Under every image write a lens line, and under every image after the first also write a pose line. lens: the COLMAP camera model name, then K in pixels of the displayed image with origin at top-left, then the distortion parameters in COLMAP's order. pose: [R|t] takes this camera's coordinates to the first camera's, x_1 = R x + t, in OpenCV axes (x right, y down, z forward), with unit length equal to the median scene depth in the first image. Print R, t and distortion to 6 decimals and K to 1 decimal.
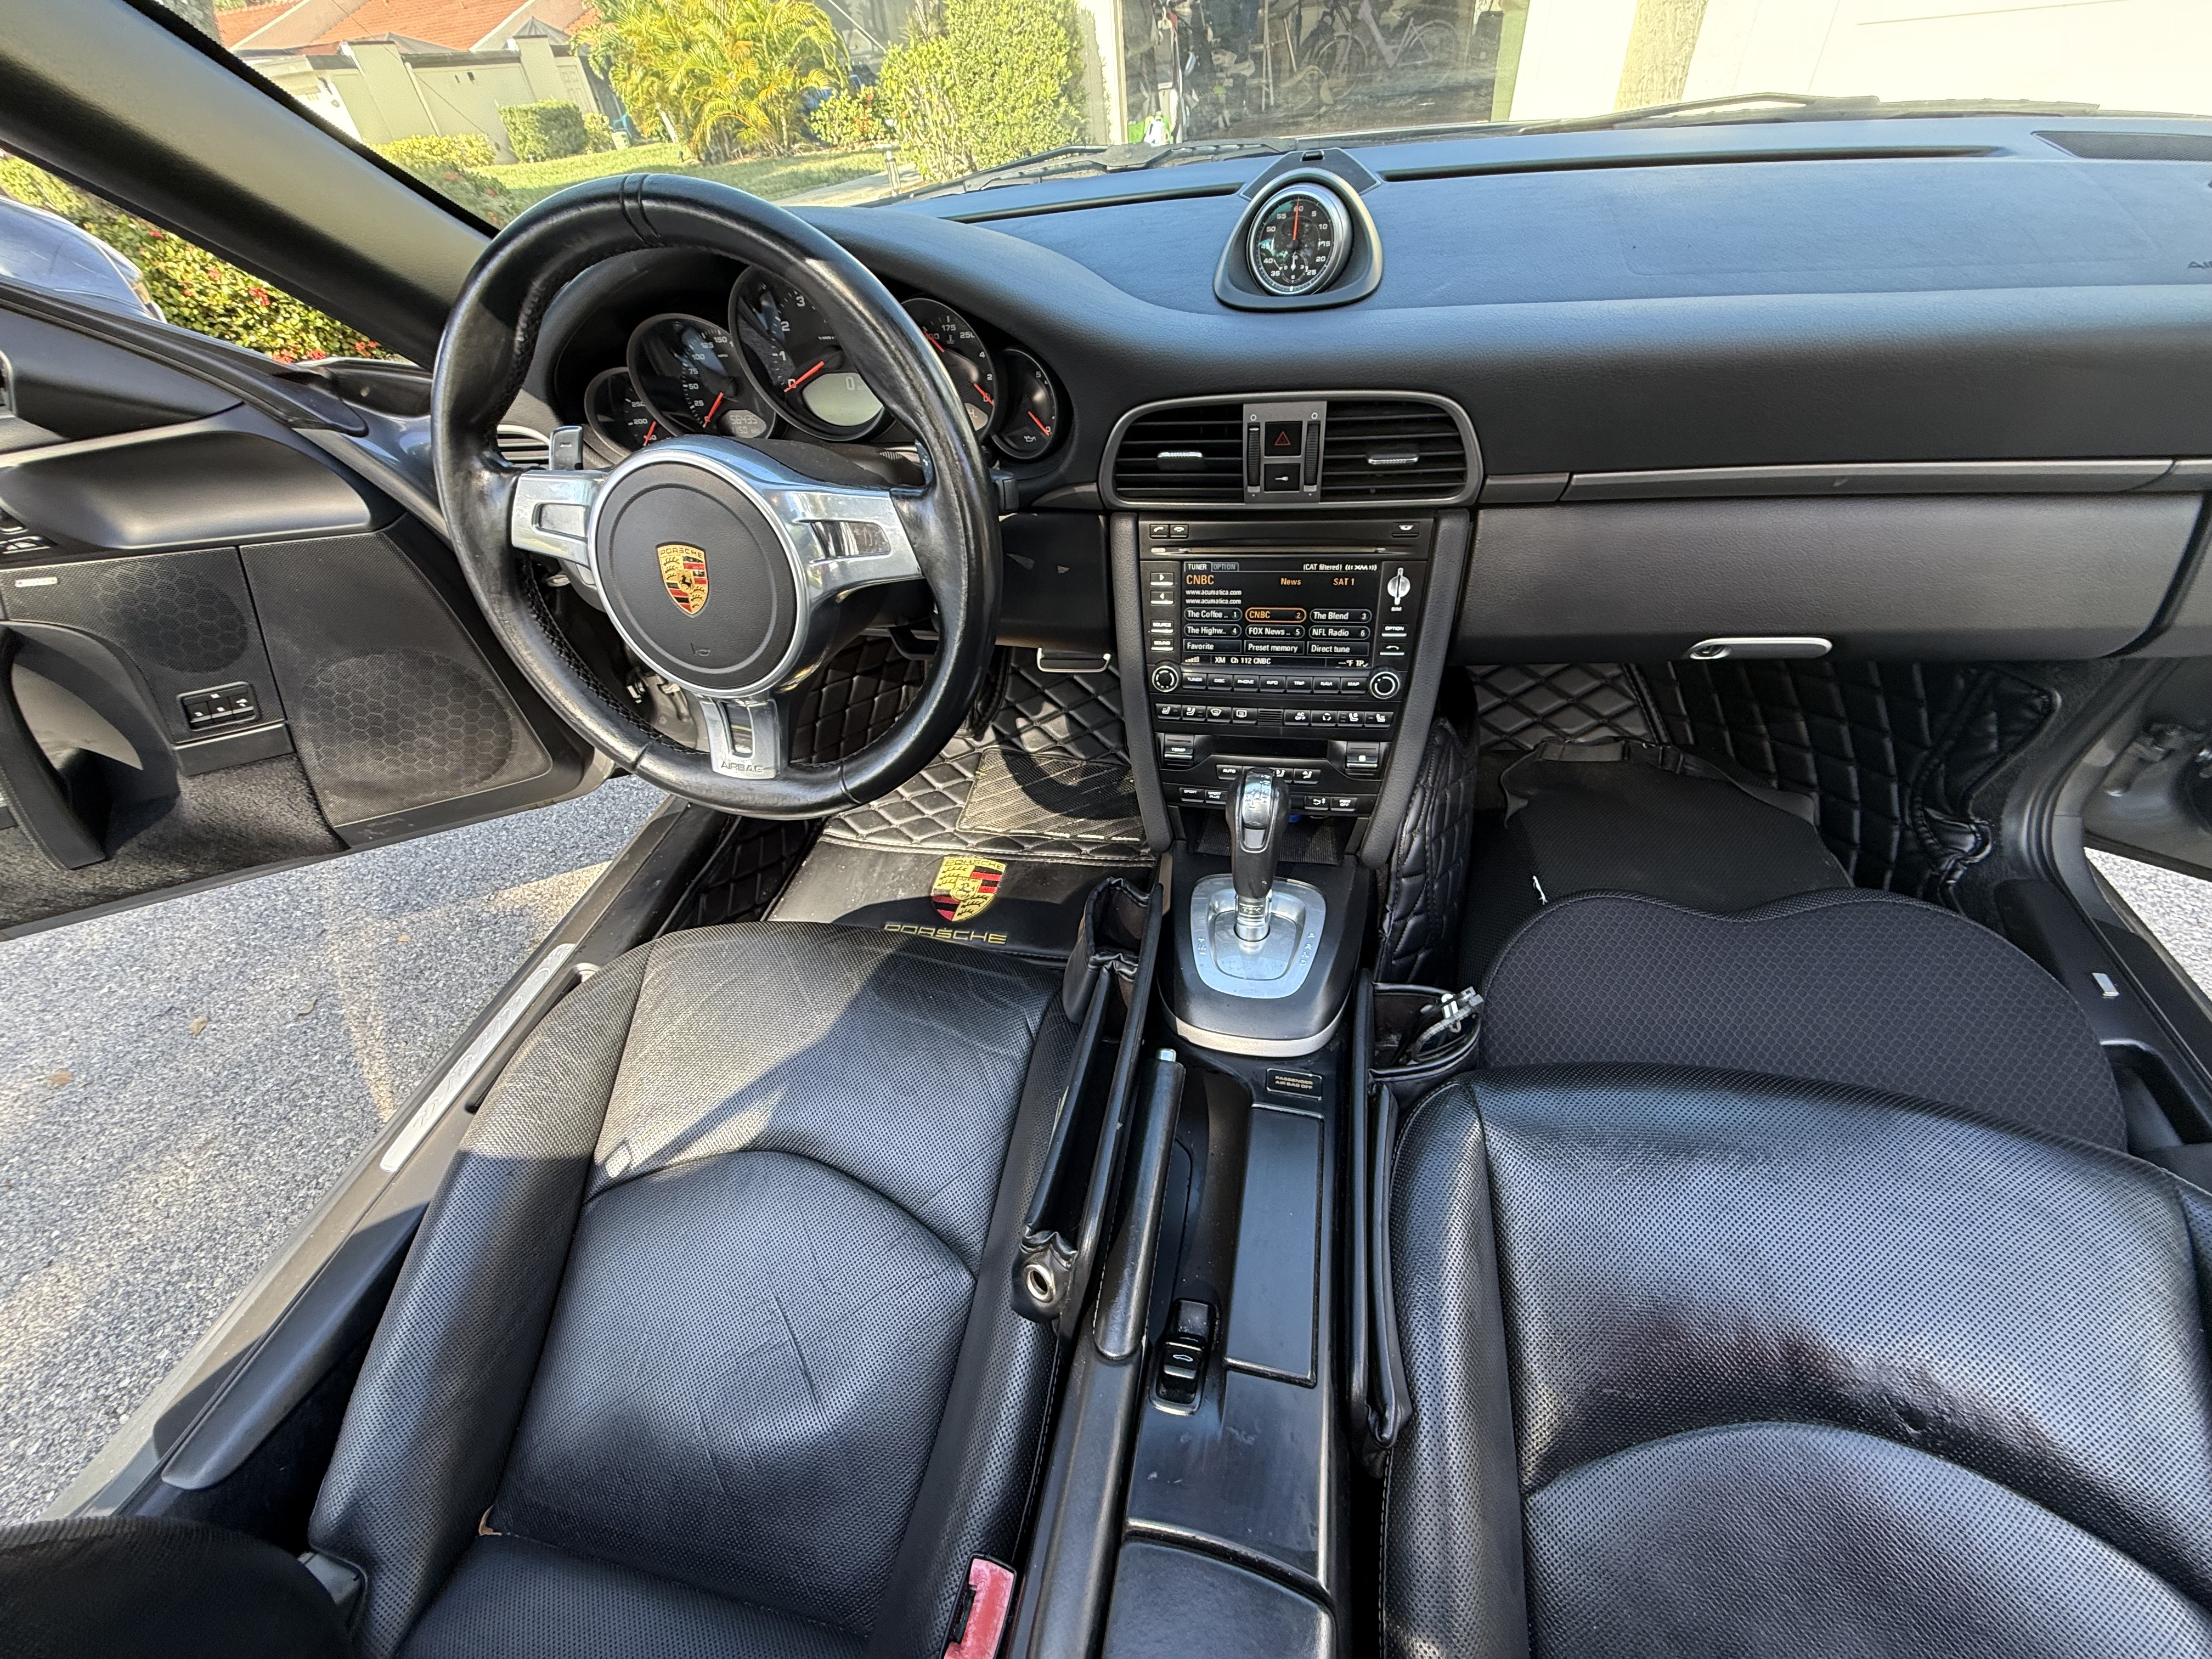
lens RADIAL K [[882.0, 0, 1106.0], [0, 882.0, 829.5], [0, 0, 1]] dist [-0.000267, -0.000202]
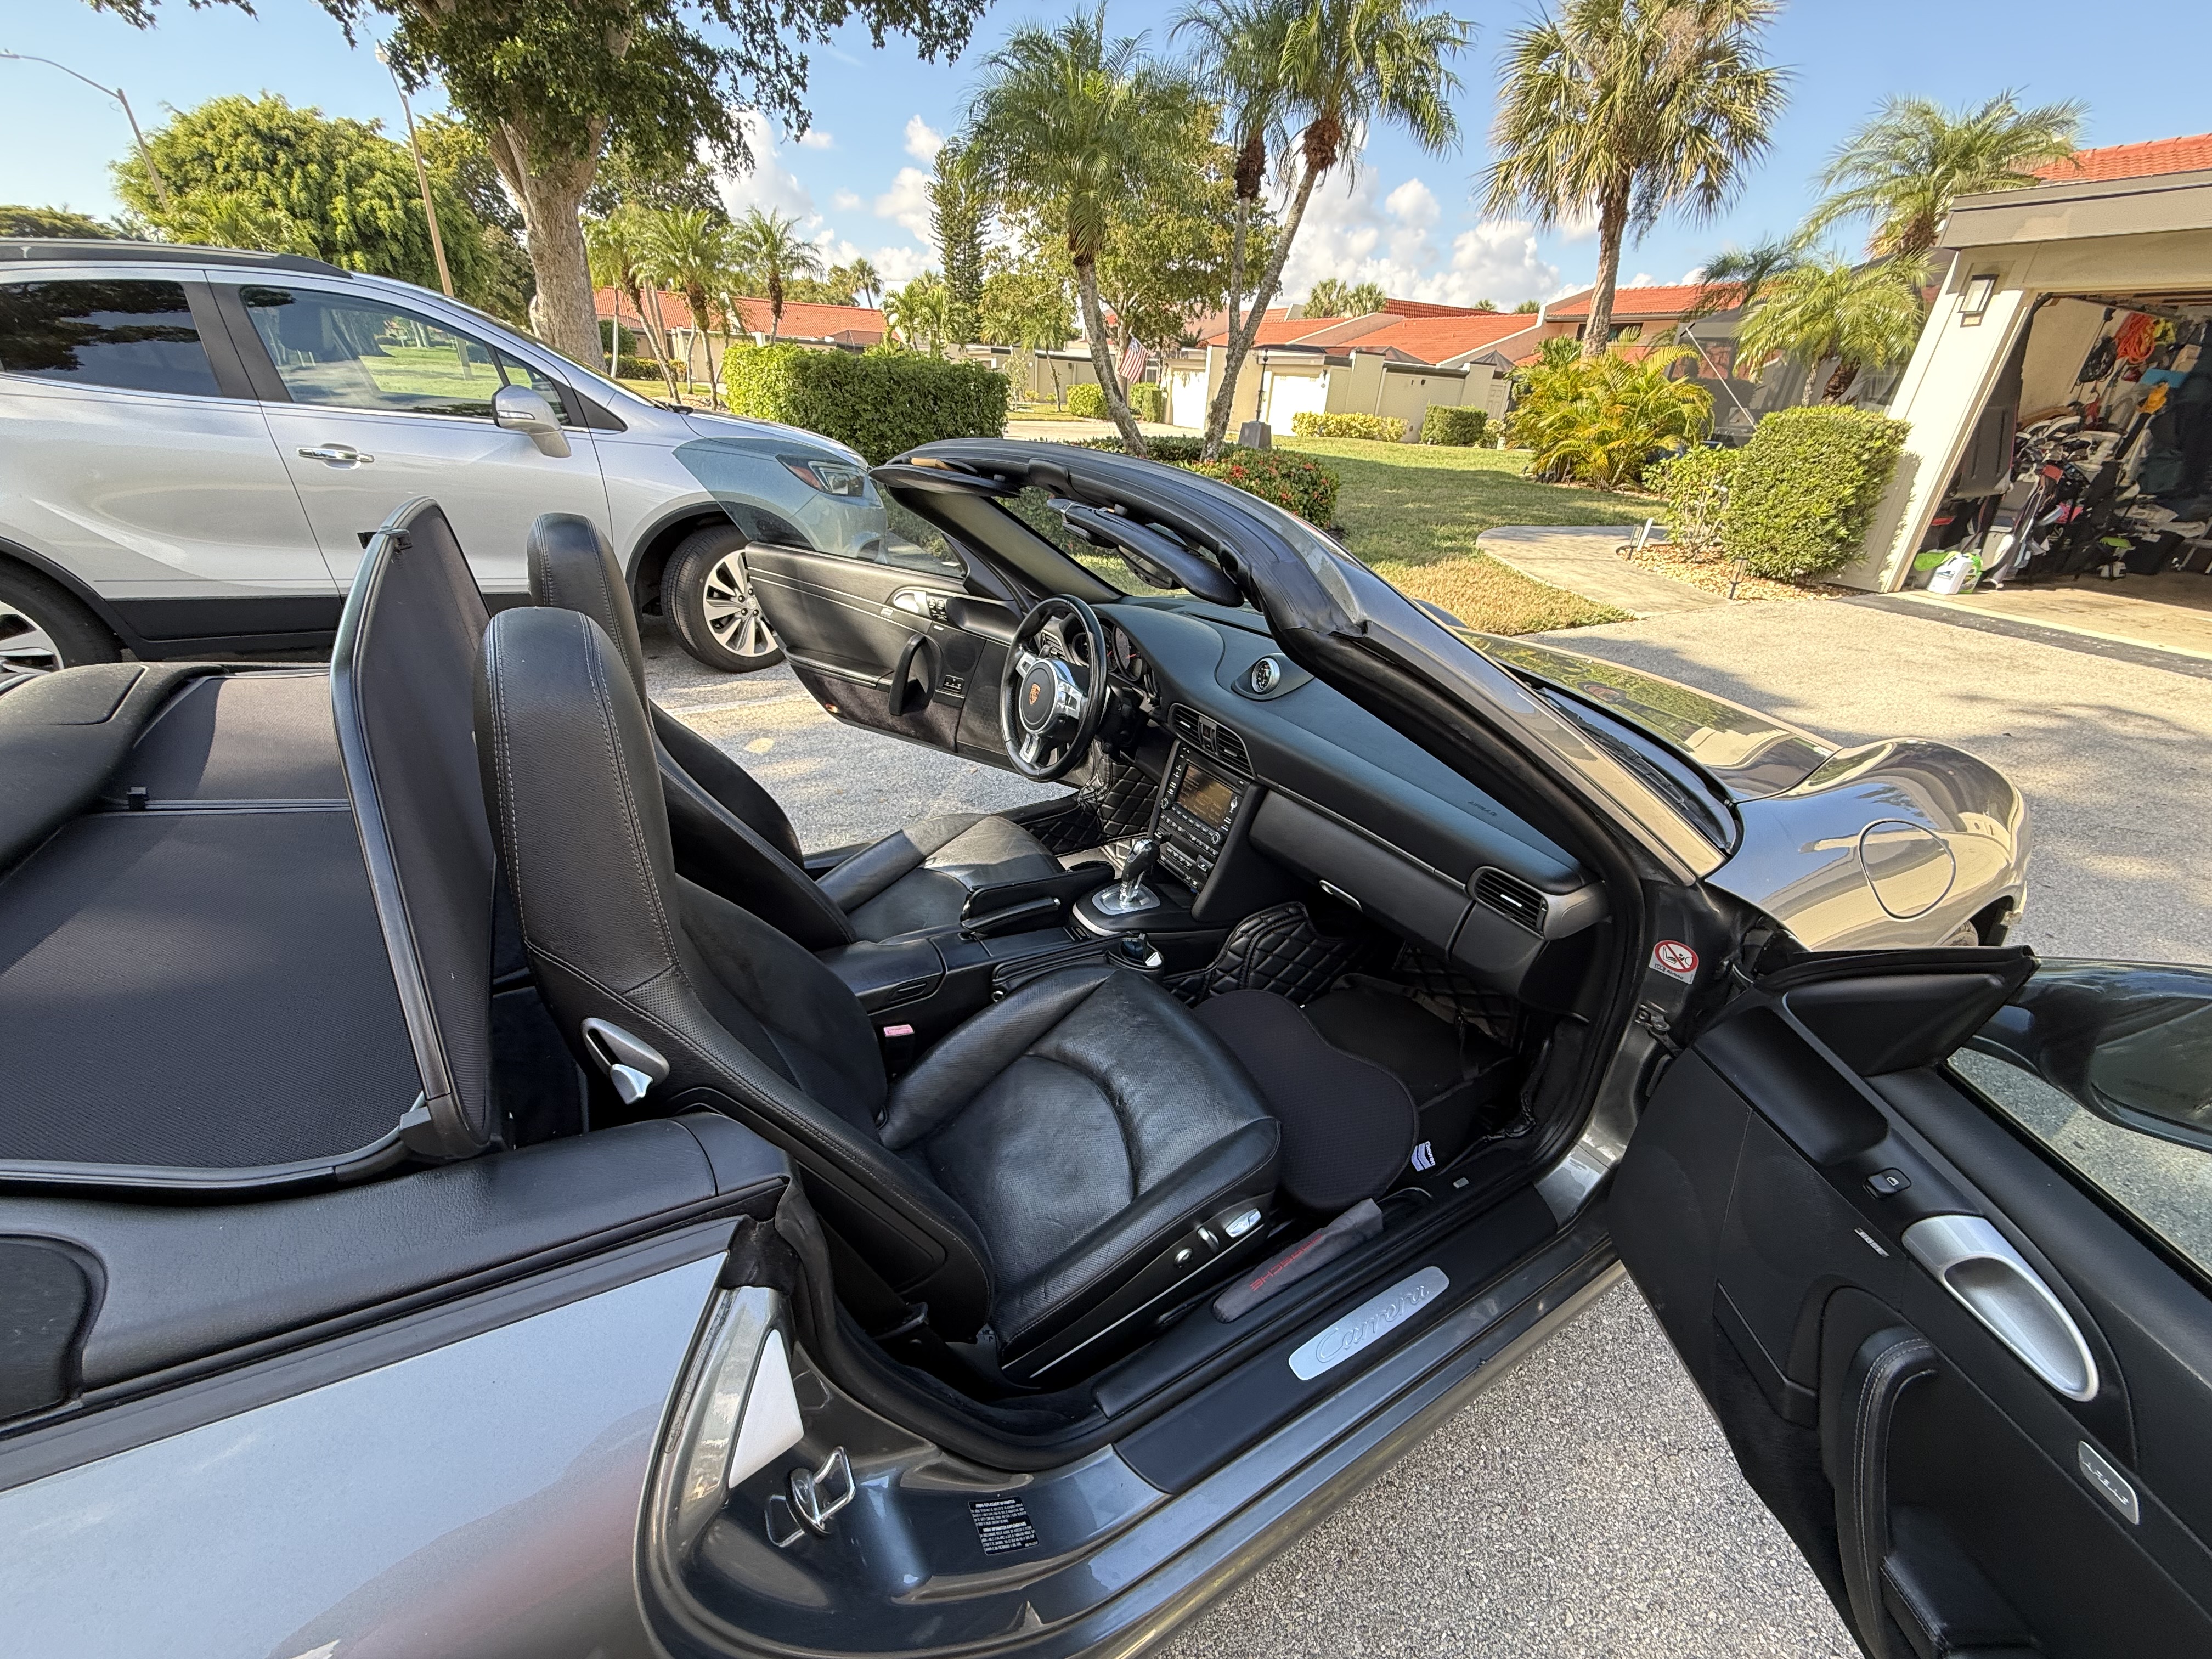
lens RADIAL K [[882.0, 0, 1106.0], [0, 882.0, 829.5], [0, 0, 1]] dist [-0.000267, -0.000202]
pose [[0.670589, 0.444085, -0.594222, 0.157044], [-0.574561, 0.817608, -0.037370, 0.008231], [0.469245, 0.366477, 0.803433, -0.111824]]
